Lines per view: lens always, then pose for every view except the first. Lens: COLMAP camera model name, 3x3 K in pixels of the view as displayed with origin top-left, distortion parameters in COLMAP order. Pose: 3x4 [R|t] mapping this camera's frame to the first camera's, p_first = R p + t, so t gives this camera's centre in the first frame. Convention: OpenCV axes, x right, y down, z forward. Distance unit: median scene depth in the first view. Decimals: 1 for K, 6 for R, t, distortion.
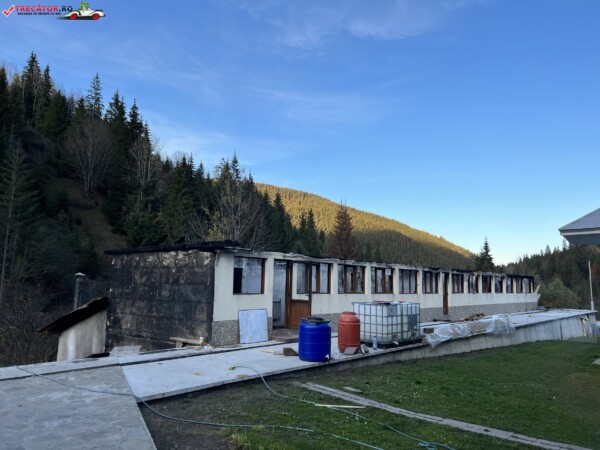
lens RADIAL K [[452.7, 0, 299.2], [0, 452.7, 226.1], [0, 0, 1]] dist [0.048185, -0.050668]
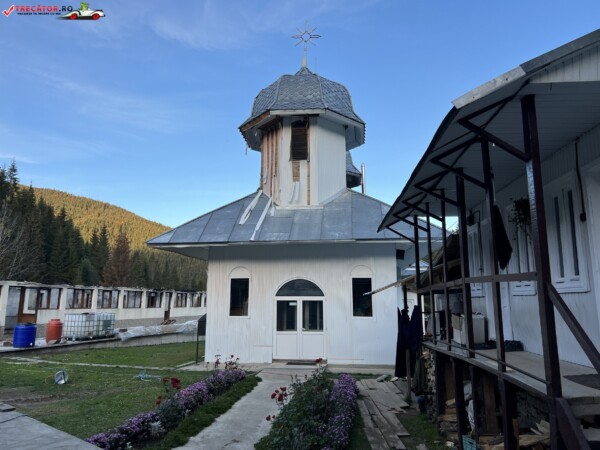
lens RADIAL K [[452.7, 0, 299.3], [0, 452.7, 226.3], [0, 0, 1]] dist [0.048185, -0.050668]
pose [[0.911113, 0.047671, 0.409391, 0.171238], [-0.031387, 0.998429, -0.046408, -0.074674], [-0.410960, 0.029433, 0.911178, -0.681176]]
